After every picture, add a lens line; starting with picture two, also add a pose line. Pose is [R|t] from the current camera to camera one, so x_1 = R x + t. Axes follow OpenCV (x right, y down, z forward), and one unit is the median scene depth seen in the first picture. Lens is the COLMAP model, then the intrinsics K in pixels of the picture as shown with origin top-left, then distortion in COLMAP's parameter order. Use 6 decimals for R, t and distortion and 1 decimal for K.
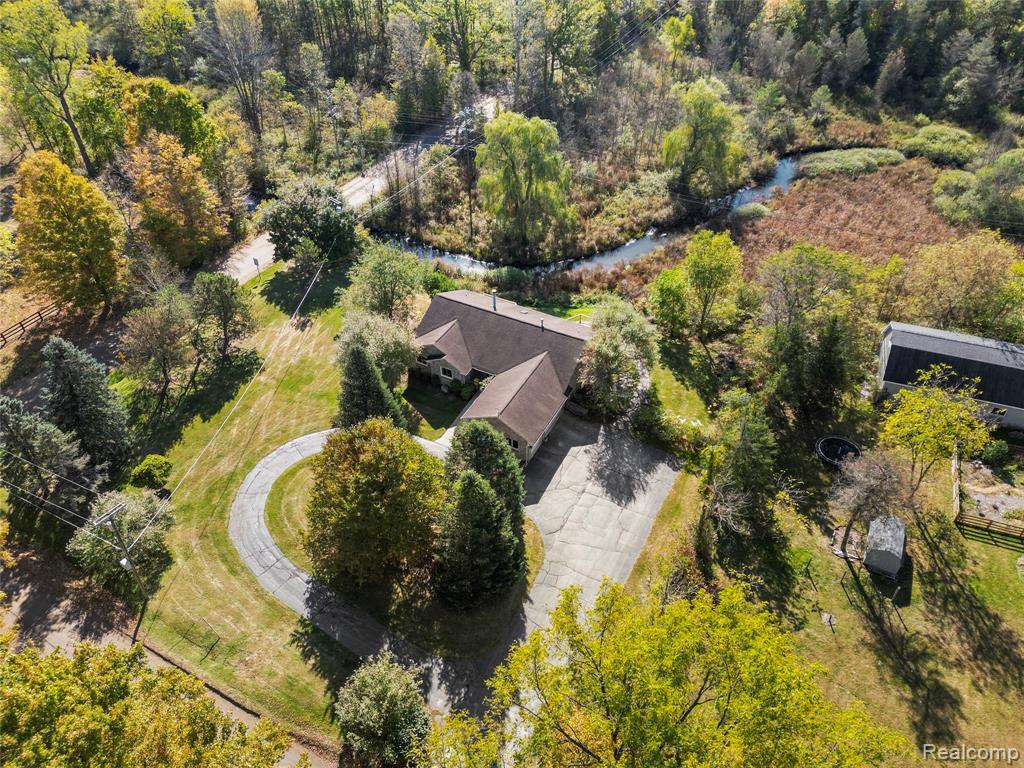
lens RADIAL K [[724.5, 0, 512.0], [0, 724.5, 384.0], [0, 0, 1]] dist [0.074225, -0.065668]
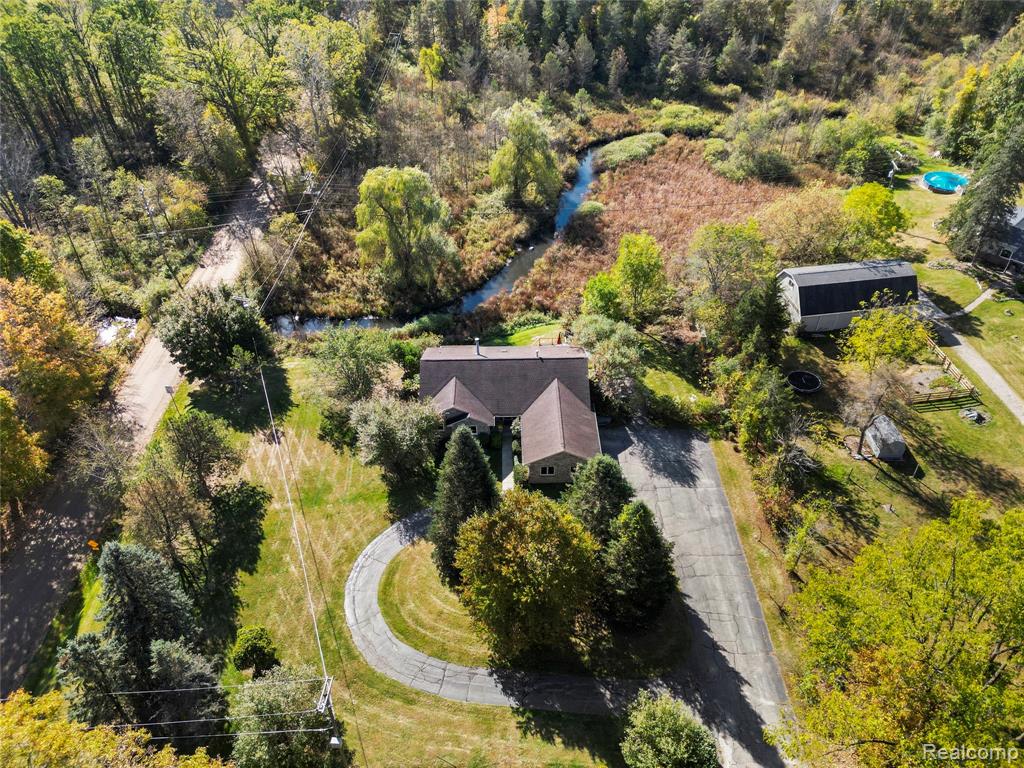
lens RADIAL K [[724.5, 0, 512.0], [0, 724.5, 384.0], [0, 0, 1]] dist [0.074225, -0.065668]
pose [[0.877836, -0.312703, 0.362796, -0.351953], [0.318563, 0.946820, 0.045279, -0.094828], [-0.357661, 0.075826, 0.930768, 0.037561]]
